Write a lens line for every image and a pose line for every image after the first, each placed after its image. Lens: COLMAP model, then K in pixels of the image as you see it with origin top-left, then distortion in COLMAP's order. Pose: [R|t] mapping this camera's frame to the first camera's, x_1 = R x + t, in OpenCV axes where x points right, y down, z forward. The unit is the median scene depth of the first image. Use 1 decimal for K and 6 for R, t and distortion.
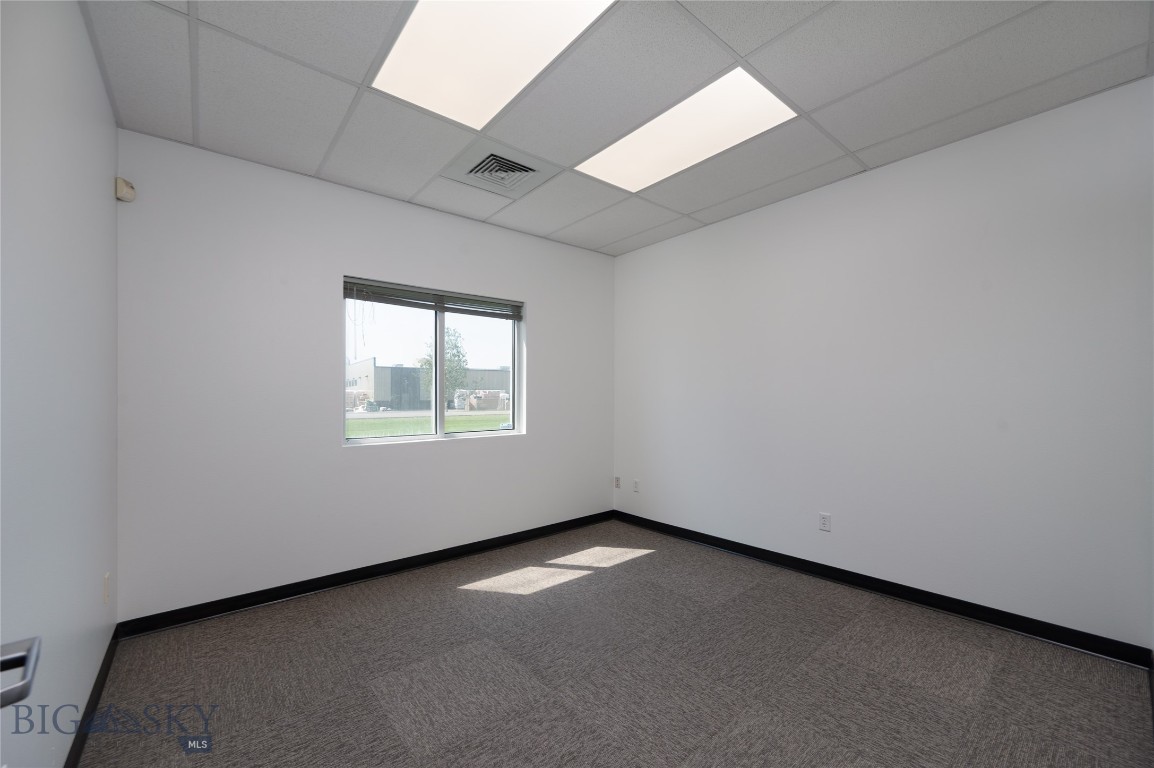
lens RADIAL K [[466.2, 0, 574.1], [0, 466.2, 395.9], [0, 0, 1]] dist [0.002379, -0.000619]
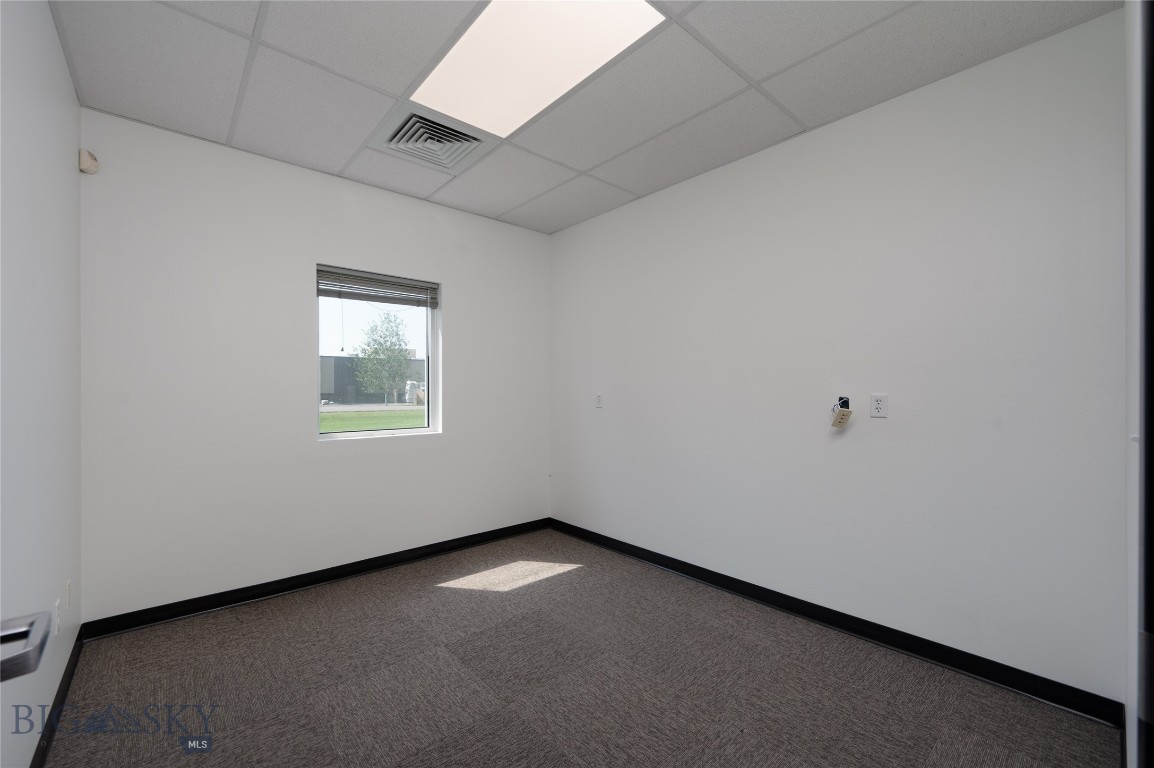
lens RADIAL K [[465.4, 0, 582.2], [0, 465.4, 384.3], [0, 0, 1]] dist [-0.001513, 0.000702]
pose [[0.999579, 0.007047, 0.028148, 0.101783], [-0.006726, 0.999912, -0.011473, -0.001145], [-0.028226, 0.011279, 0.999538, 0.082516]]
